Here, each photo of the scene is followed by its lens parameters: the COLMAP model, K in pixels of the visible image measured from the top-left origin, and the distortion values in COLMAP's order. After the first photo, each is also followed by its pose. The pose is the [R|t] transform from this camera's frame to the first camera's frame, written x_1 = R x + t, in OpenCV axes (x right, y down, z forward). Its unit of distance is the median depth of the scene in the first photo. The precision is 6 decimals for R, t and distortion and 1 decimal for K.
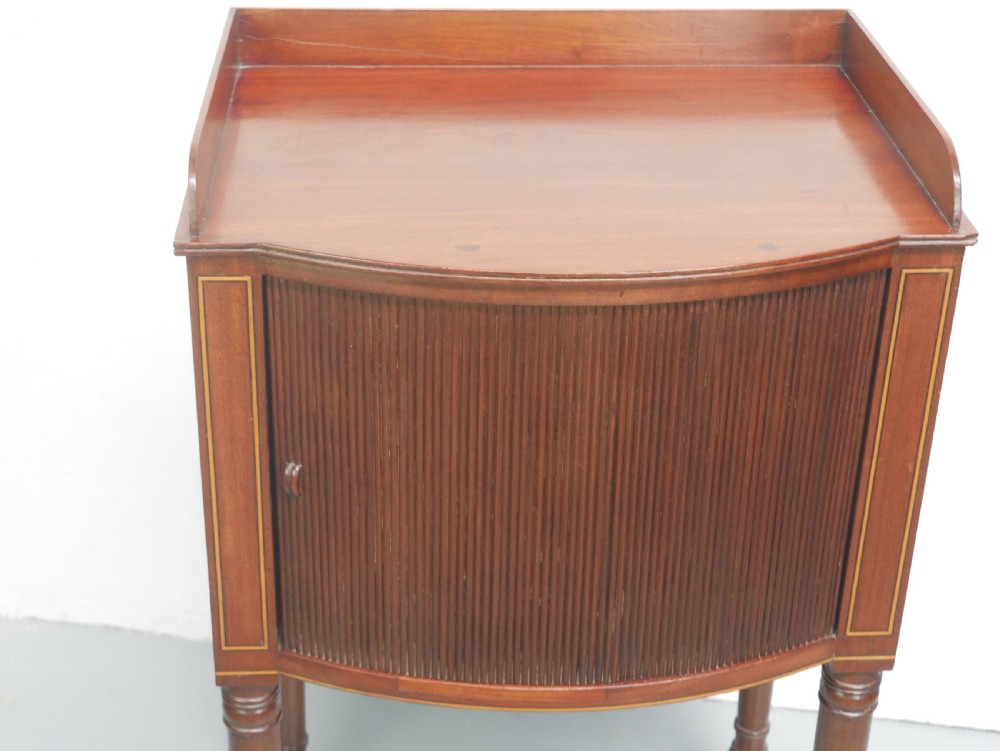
lens RADIAL K [[1726.9, 0, 500.0], [0, 1726.9, 375.5], [0, 0, 1]] dist [0.025379, -0.086990]
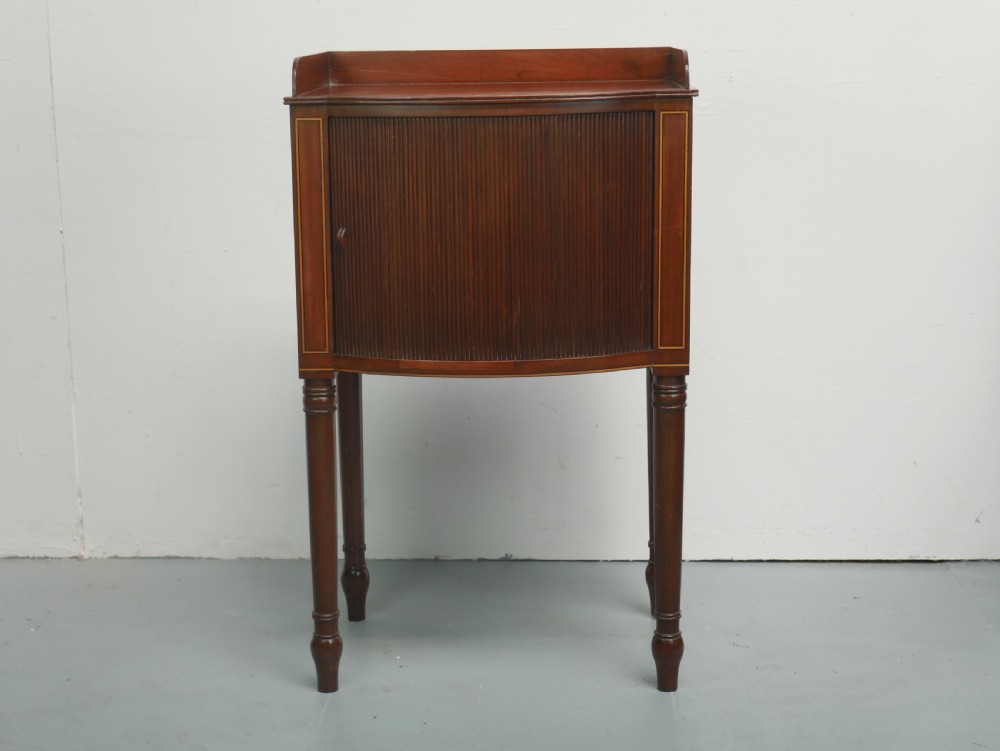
lens RADIAL K [[1791.9, 0, 499.7], [0, 1791.9, 407.0], [0, 0, 1]] dist [0.038200, -0.308595]
pose [[0.994469, -0.011816, -0.104362, 0.249170], [-0.019440, 0.955774, -0.293458, 0.798918], [0.103214, 0.293864, 0.950258, -0.765545]]
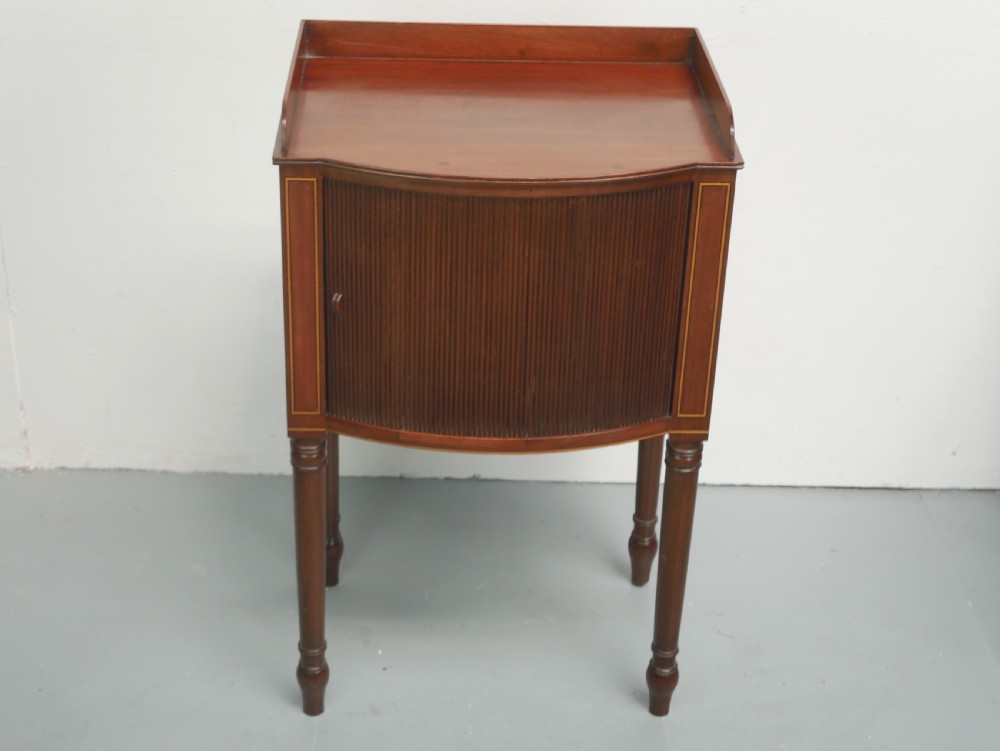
lens RADIAL K [[1726.9, 0, 500.0], [0, 1726.9, 375.5], [0, 0, 1]] dist [0.025379, -0.086990]
pose [[0.999549, 0.022392, -0.020001, 0.072696], [-0.022446, 0.999745, -0.002517, 0.130430], [0.019939, 0.002965, 0.999797, -0.668234]]
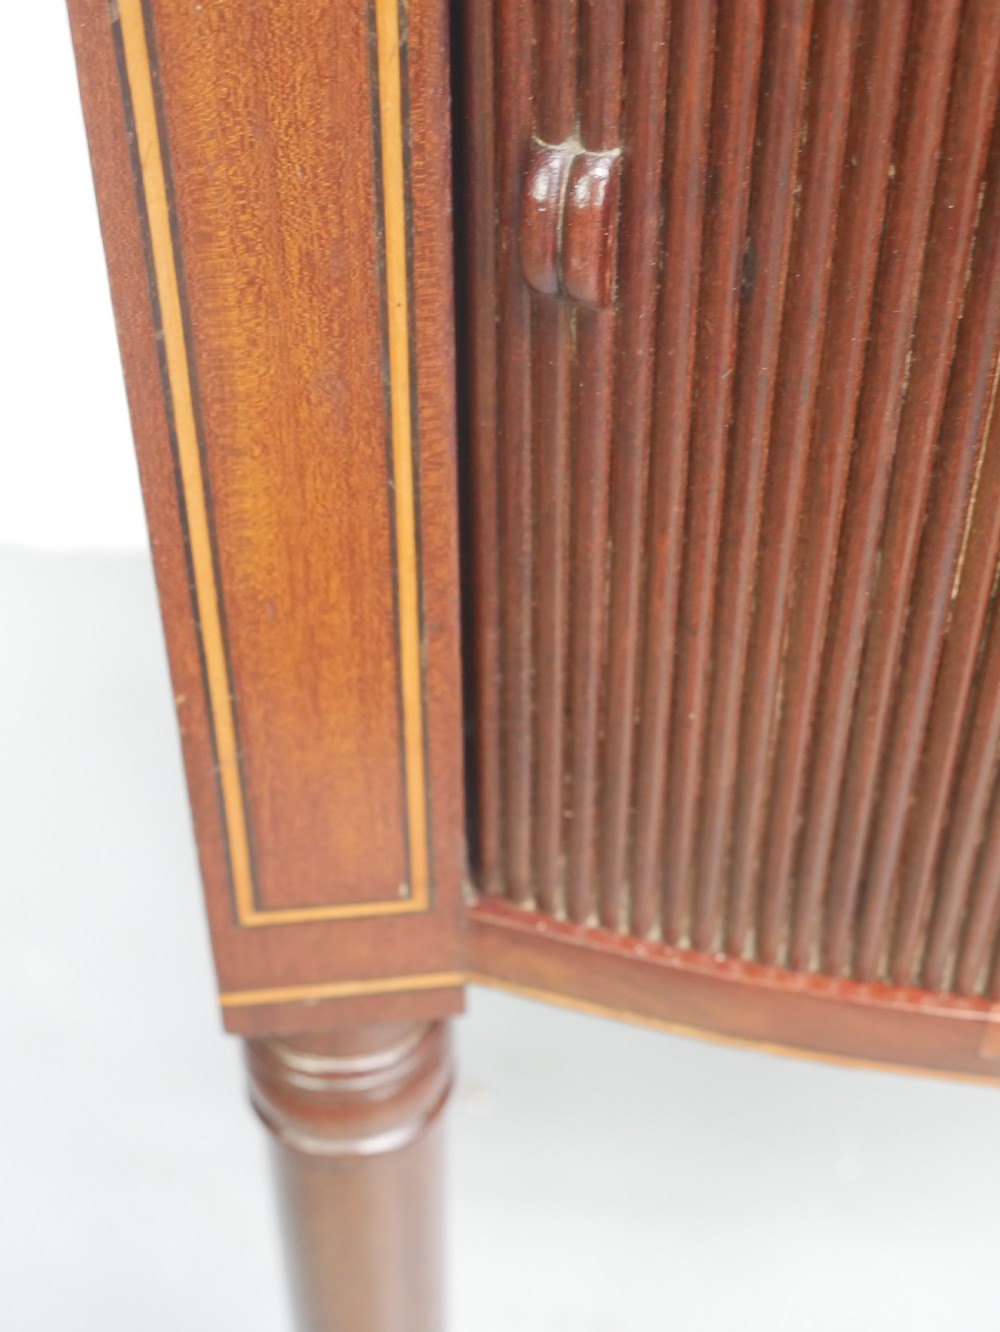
lens RADIAL K [[2300.3, 0, 502.0], [0, 2300.3, 698.2], [0, 0, 1]] dist [0.025379, -0.086990]
pose [[0.998198, -0.055784, 0.022113, -0.137306], [0.046618, 0.952929, 0.299587, 0.032598], [-0.037784, -0.298016, 0.953813, 0.737461]]
